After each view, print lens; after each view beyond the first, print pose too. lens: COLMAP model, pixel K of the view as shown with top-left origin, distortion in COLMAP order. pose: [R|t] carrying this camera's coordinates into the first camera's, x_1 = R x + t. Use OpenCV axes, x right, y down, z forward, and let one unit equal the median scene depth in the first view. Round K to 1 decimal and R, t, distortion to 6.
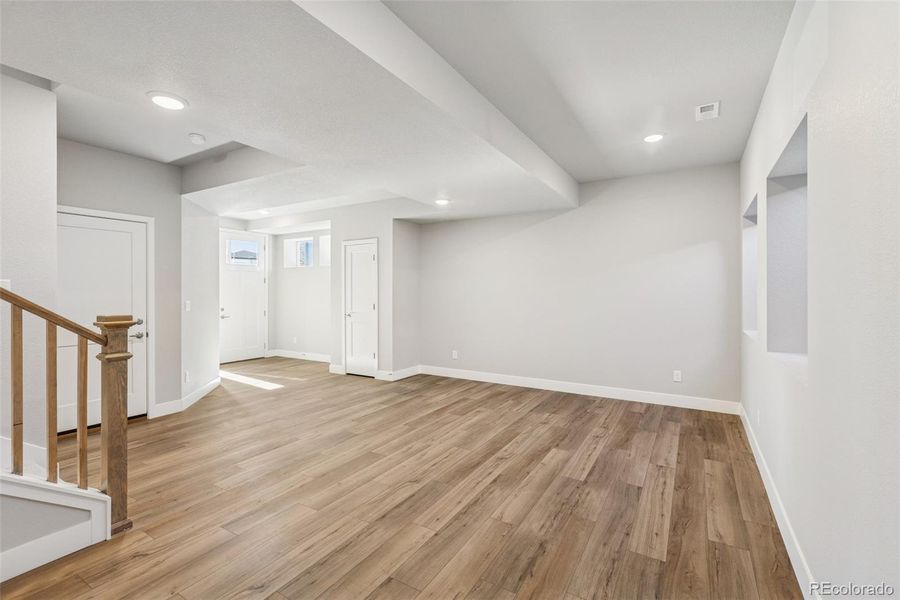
lens RADIAL K [[406.2, 0, 452.2], [0, 406.2, 299.6], [0, 0, 1]] dist [-0.000400, -0.000672]
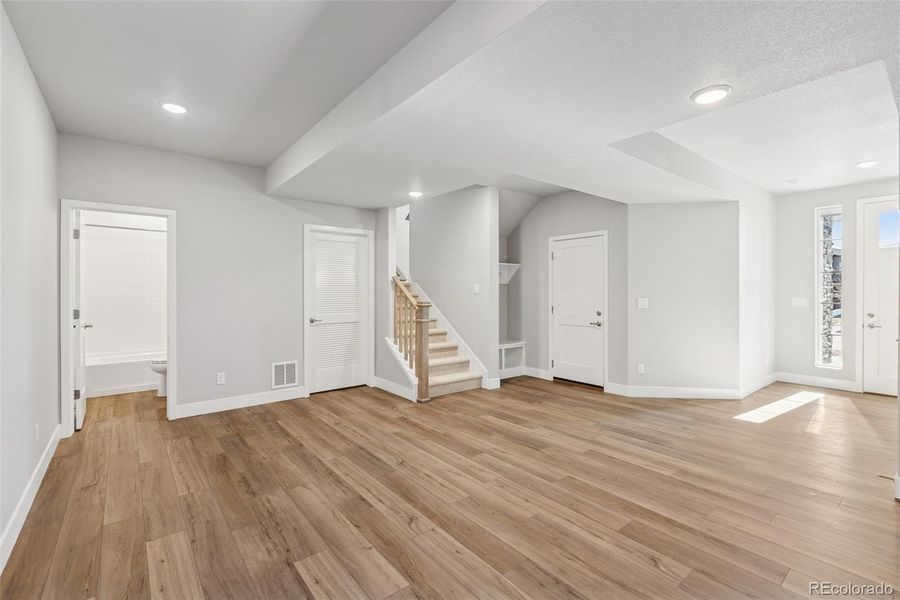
lens RADIAL K [[406.2, 0, 452.8], [0, 406.2, 290.3], [0, 0, 1]] dist [-0.000400, -0.000672]
pose [[-0.345952, -0.000928, -0.938252, 0.849446], [-0.017631, 0.999829, 0.005513, -0.024249], [0.938086, 0.018450, -0.345910, 1.438183]]
